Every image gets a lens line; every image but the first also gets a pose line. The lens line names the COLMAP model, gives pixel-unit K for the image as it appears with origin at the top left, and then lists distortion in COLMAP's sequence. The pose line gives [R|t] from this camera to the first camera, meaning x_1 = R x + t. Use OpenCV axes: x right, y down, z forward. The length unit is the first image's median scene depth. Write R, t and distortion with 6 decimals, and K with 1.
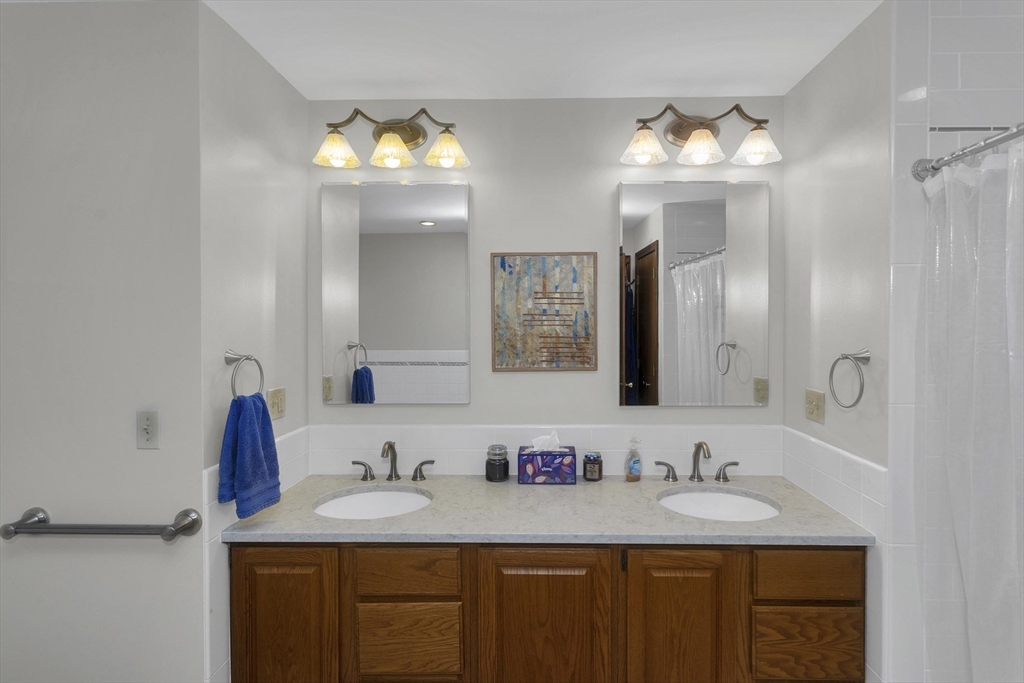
lens RADIAL K [[494.5, 0, 521.1], [0, 494.5, 324.1], [0, 0, 1]] dist [-0.001751, 0.006251]
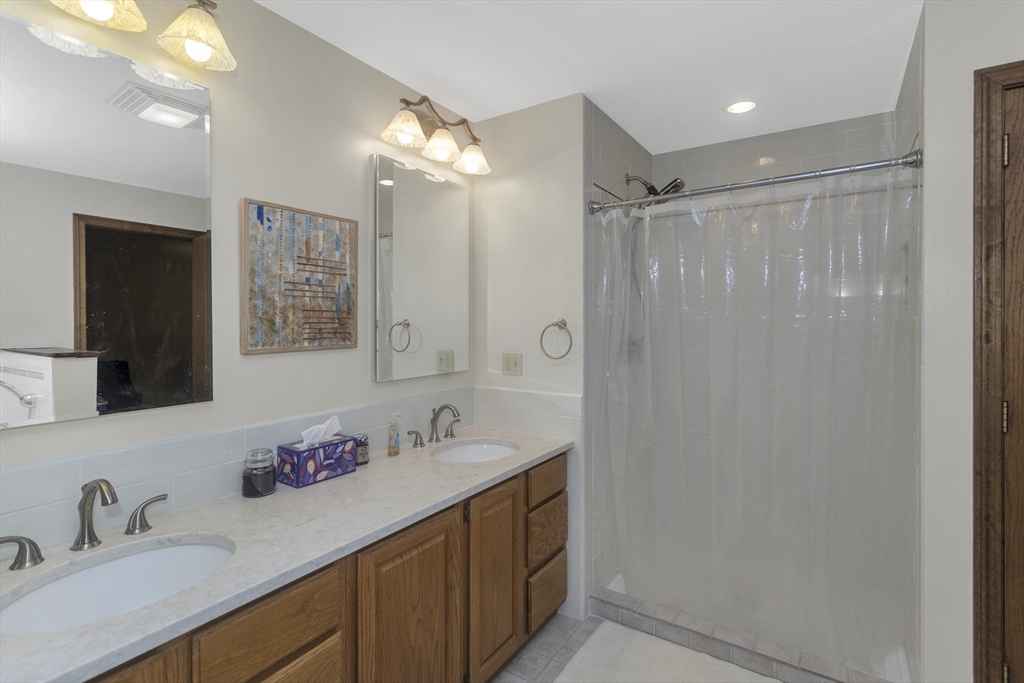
lens RADIAL K [[494.5, 0, 520.0], [0, 494.5, 319.9], [0, 0, 1]] dist [-0.001751, 0.006251]
pose [[0.526108, 0.004641, 0.850405, -0.491551], [-0.002692, 0.999989, -0.003792, 0.045469], [-0.850413, -0.000294, 0.526115, 0.250082]]
